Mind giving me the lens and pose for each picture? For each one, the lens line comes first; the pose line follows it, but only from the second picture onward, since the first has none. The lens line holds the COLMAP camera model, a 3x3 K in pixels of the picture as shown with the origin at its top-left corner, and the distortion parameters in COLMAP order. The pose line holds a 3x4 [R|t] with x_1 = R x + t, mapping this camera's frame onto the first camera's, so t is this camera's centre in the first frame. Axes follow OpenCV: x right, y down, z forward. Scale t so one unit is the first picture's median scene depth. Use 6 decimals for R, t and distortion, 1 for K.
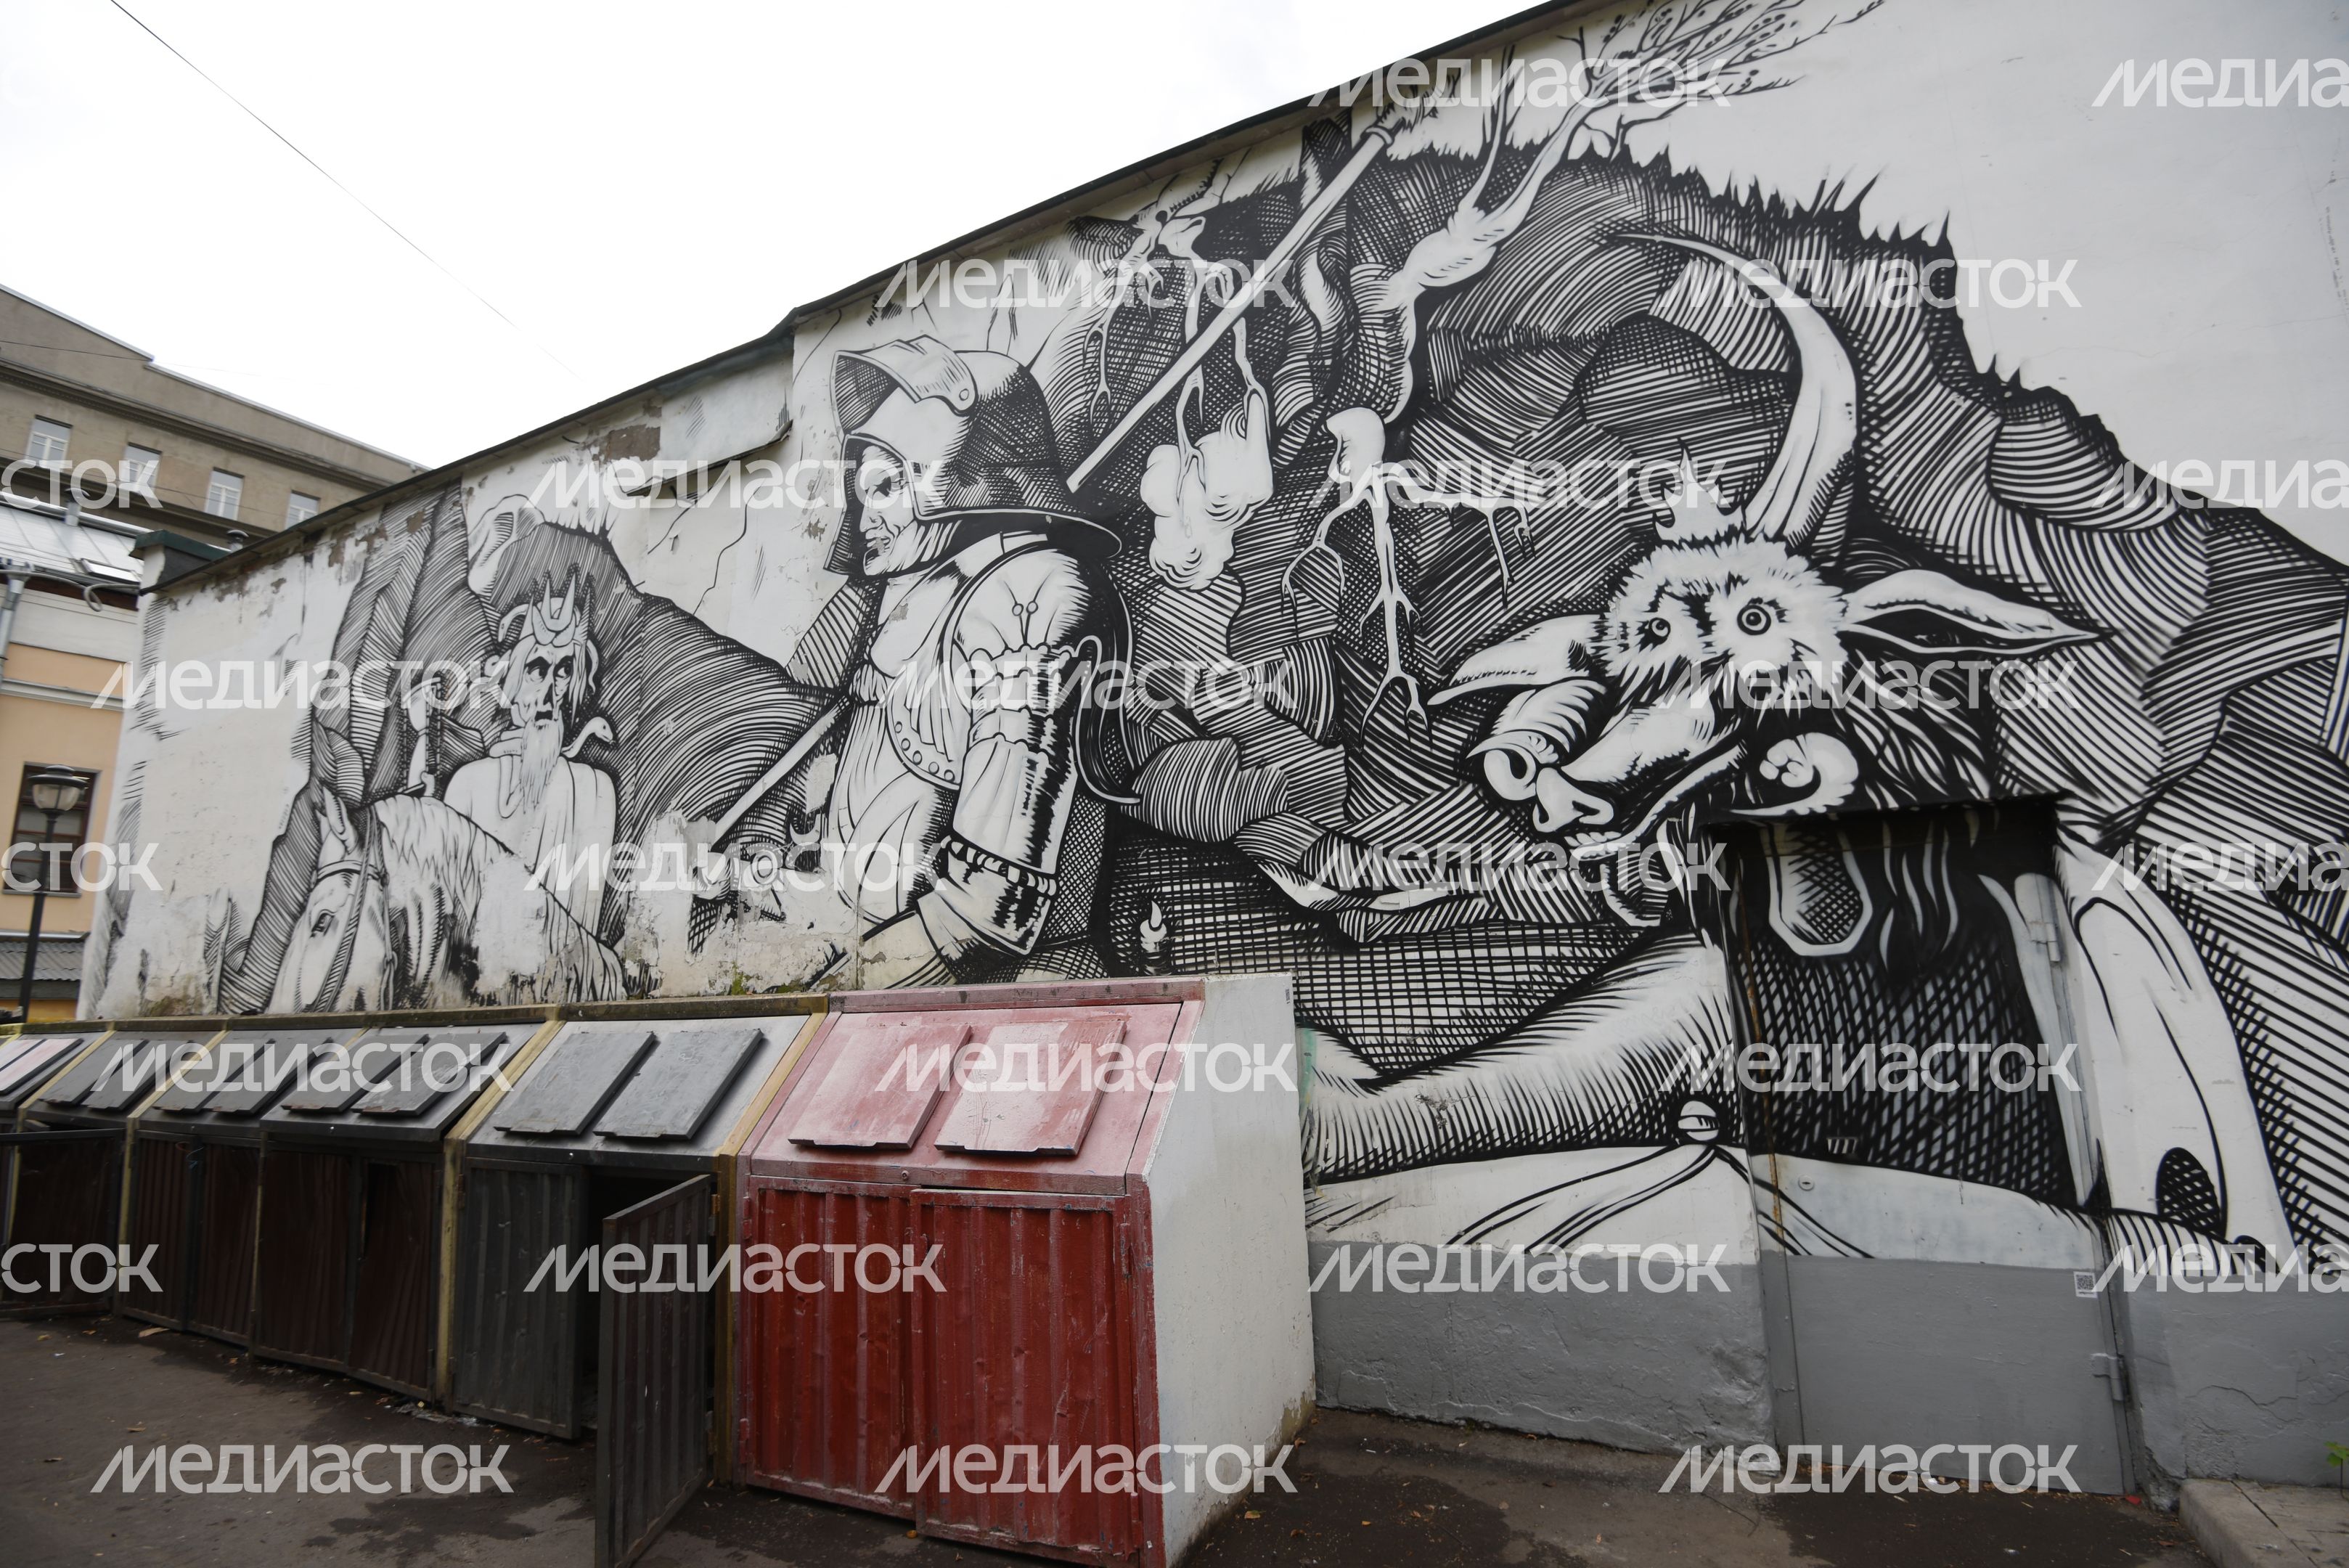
lens RADIAL K [[1078.4, 0, 1174.5], [0, 1078.4, 784.0], [0, 0, 1]] dist [0.000743, -0.023955]
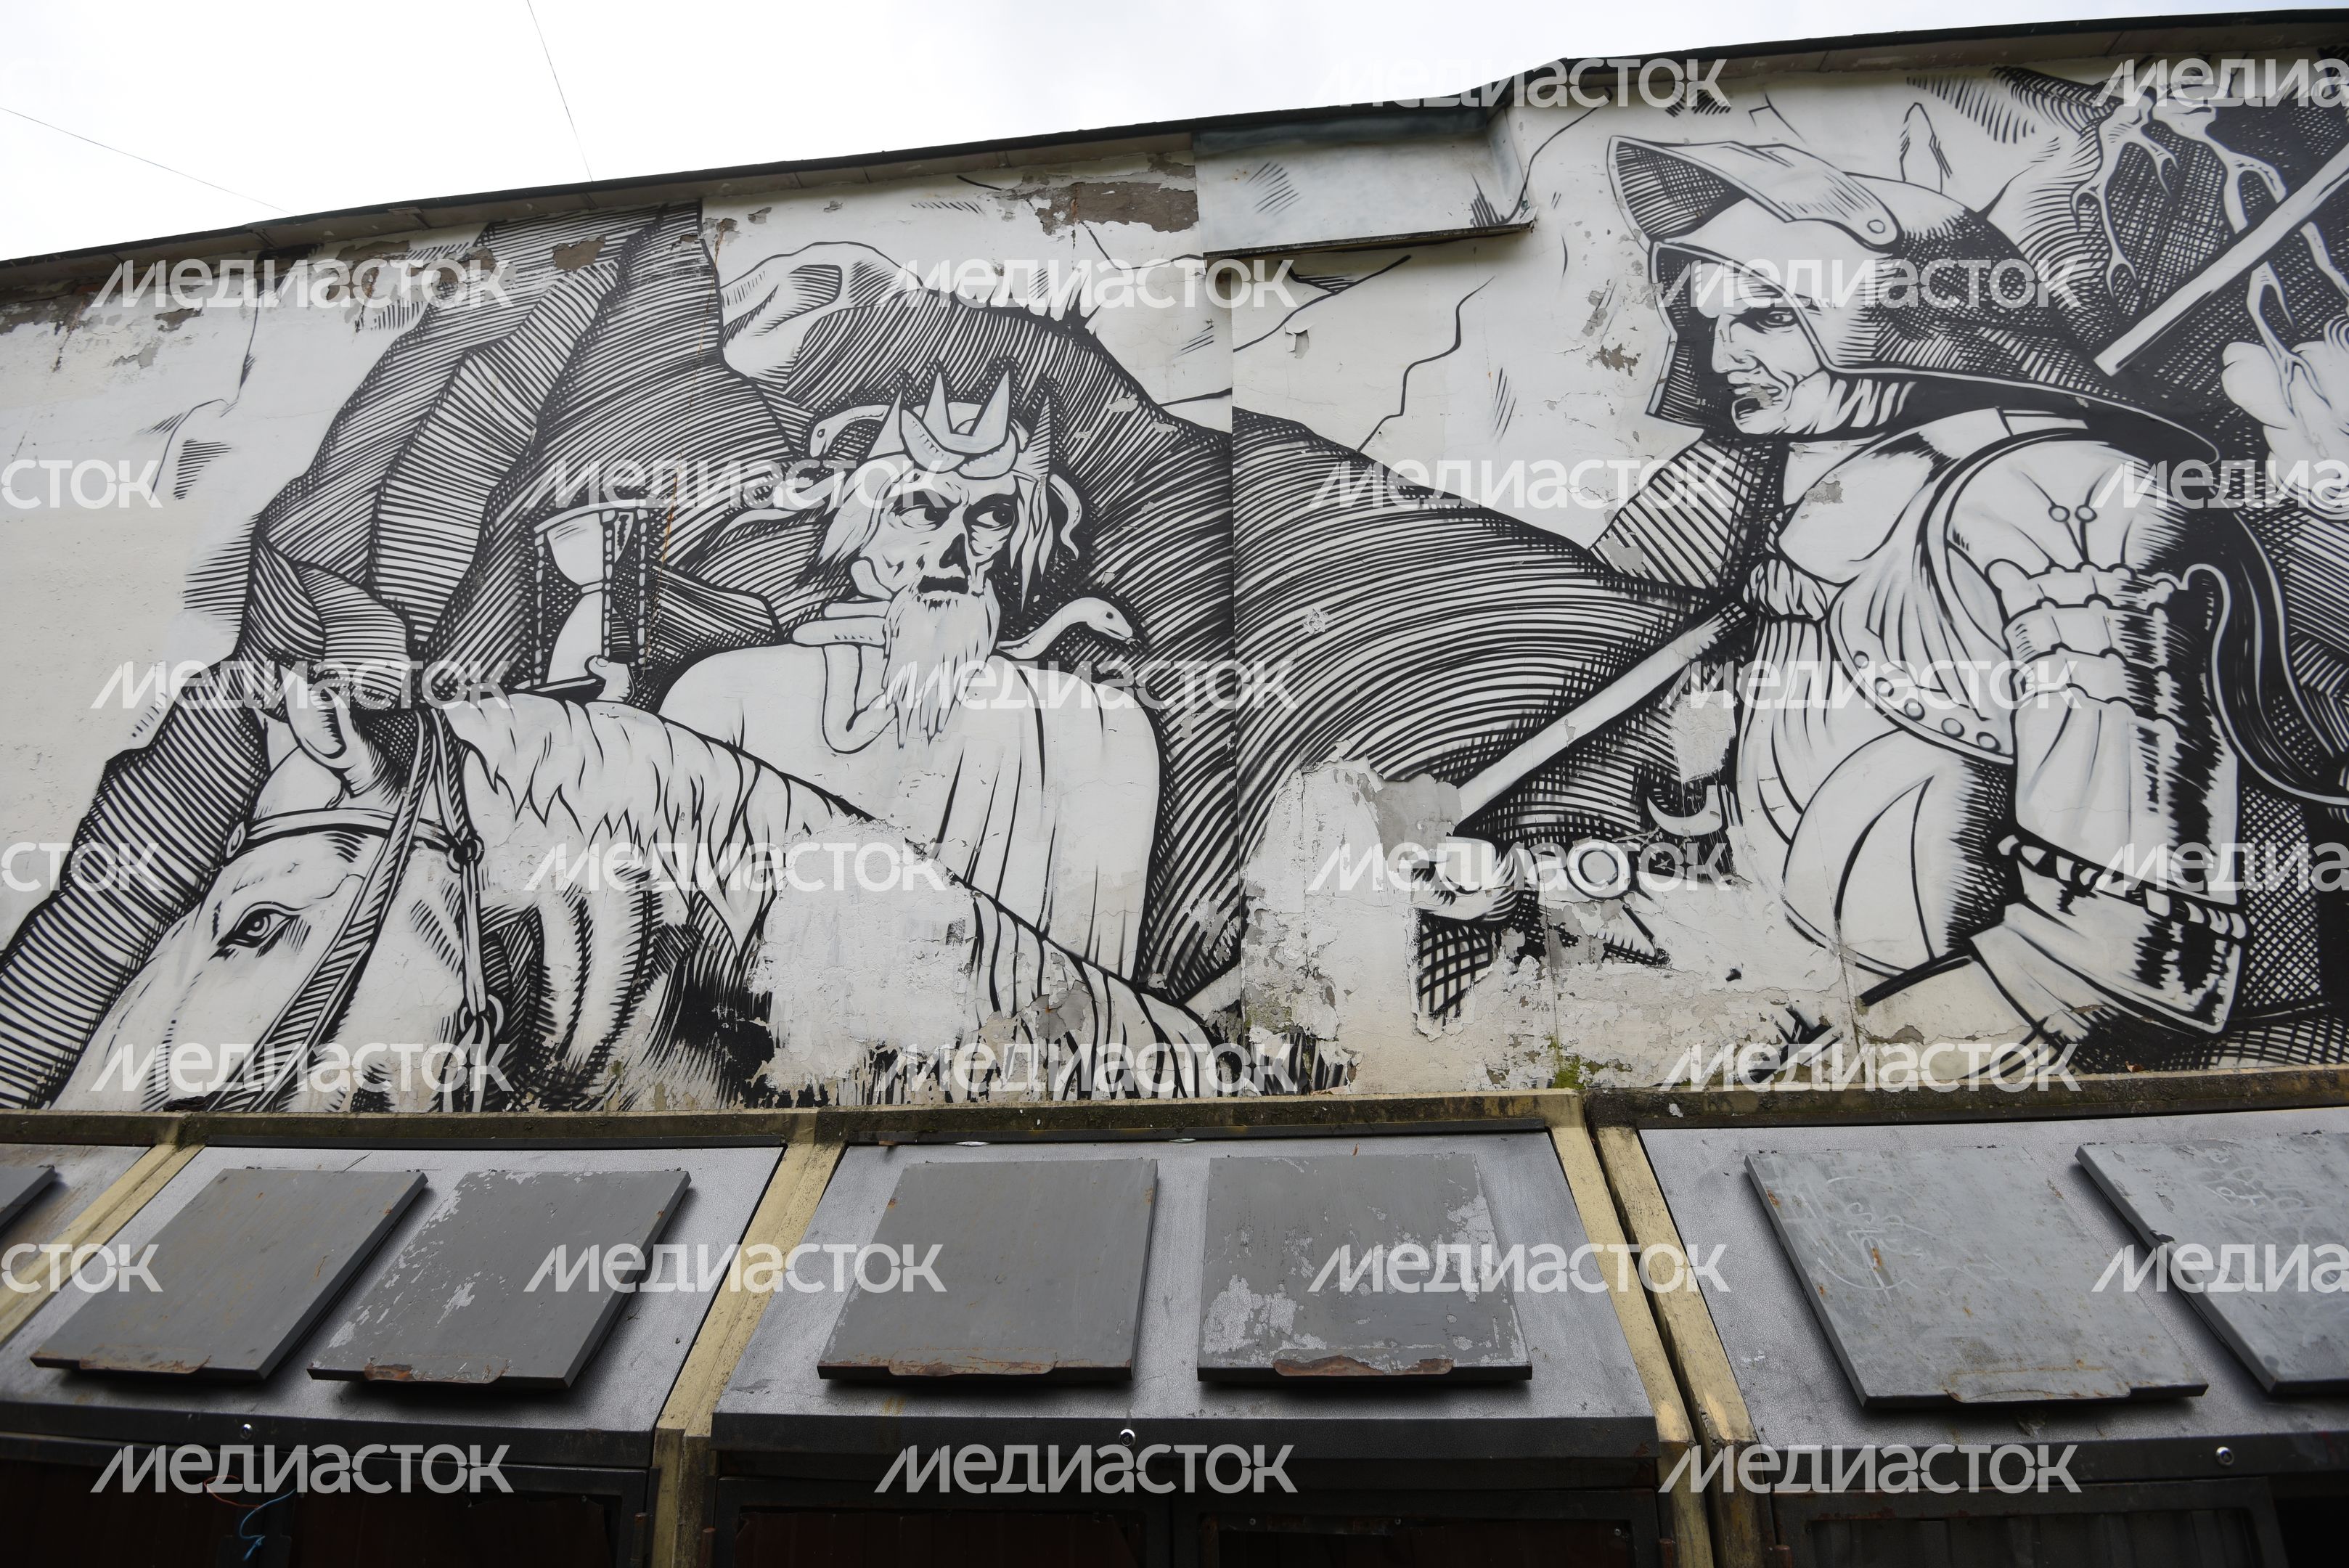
lens RADIAL K [[1078.4, 0, 1174.5], [0, 1078.4, 784.0], [0, 0, 1]] dist [0.000743, -0.023955]
pose [[0.935826, 0.140977, 0.323040, -0.773176], [-0.088406, 0.981112, -0.172057, 0.150081], [-0.341194, 0.132456, 0.930614, 0.543438]]
